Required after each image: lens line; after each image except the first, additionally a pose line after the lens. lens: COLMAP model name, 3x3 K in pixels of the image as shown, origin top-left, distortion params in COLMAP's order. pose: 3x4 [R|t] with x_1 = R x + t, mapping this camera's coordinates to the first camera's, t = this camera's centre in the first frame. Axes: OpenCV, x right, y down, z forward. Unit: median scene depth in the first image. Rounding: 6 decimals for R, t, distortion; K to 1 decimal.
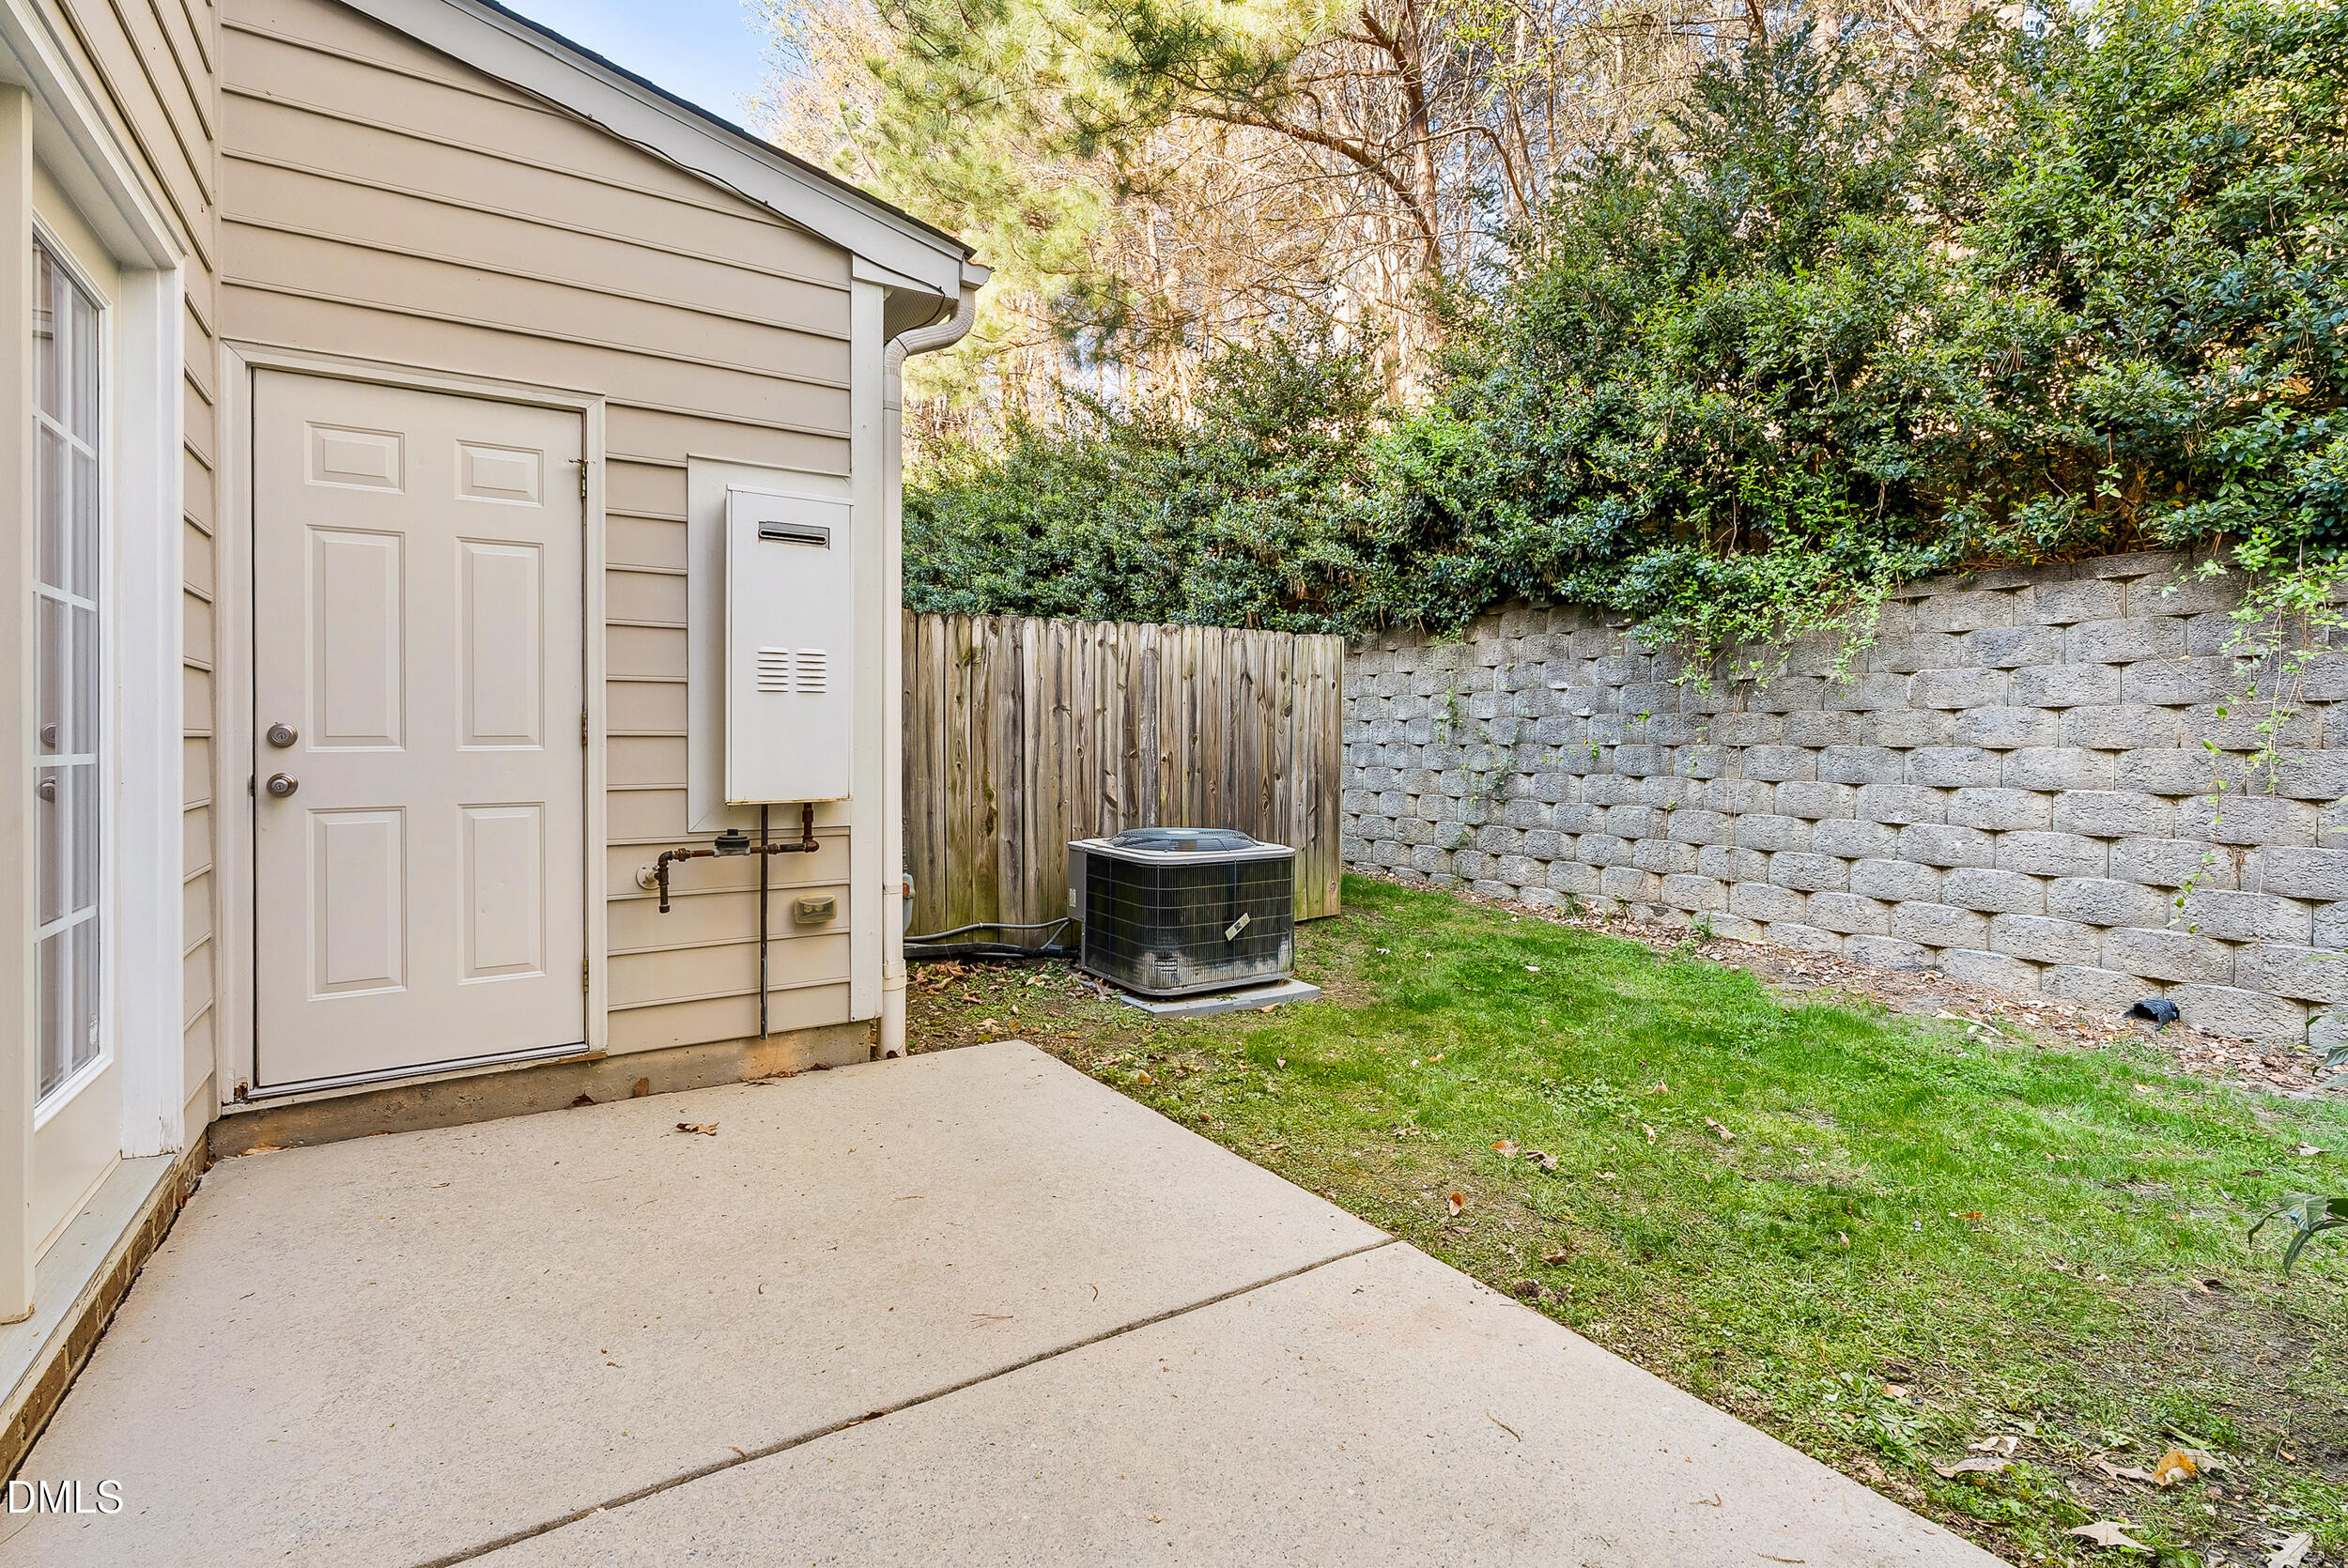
lens RADIAL K [[1081.6, 0, 1180.9], [0, 1081.6, 741.3], [0, 0, 1]] dist [-0.000733, -0.000094]
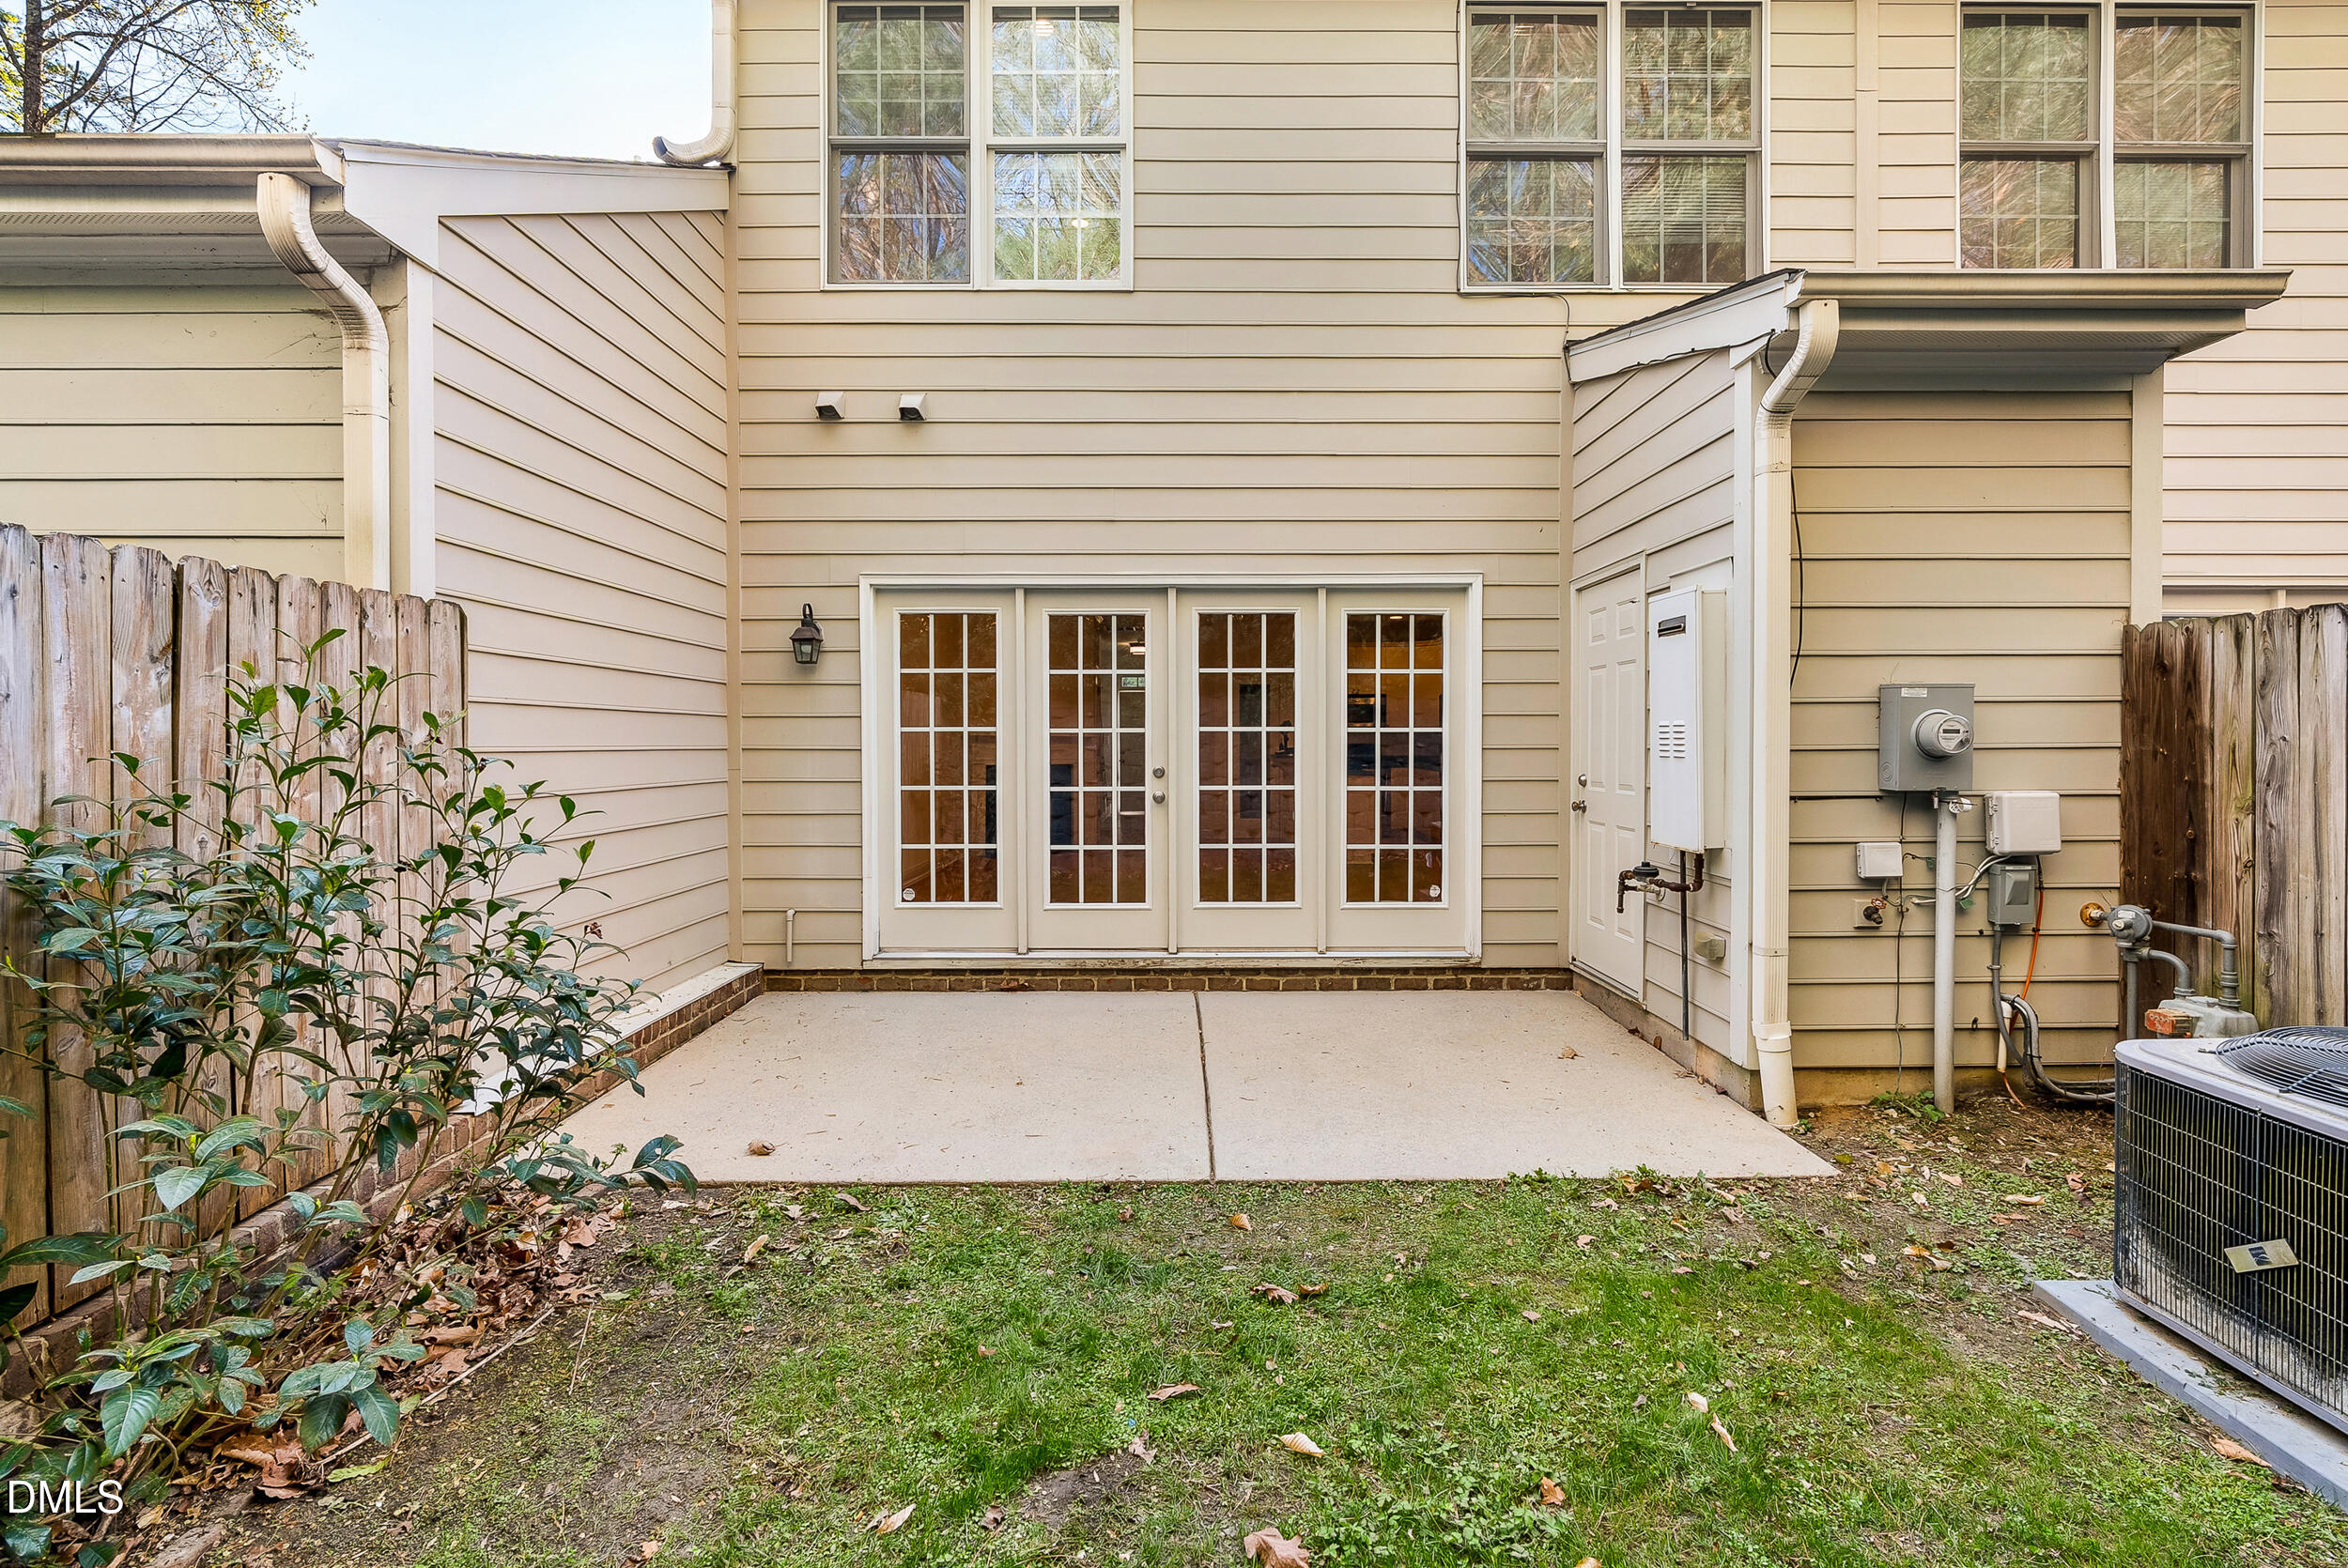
lens RADIAL K [[1081.6, 0, 1180.9], [0, 1081.6, 741.3], [0, 0, 1]] dist [-0.000733, -0.000094]
pose [[-0.544214, 0.003811, -0.838938, 0.687558], [-0.002305, 0.999979, 0.006038, -0.049463], [0.838943, 0.005220, -0.544194, 0.864974]]
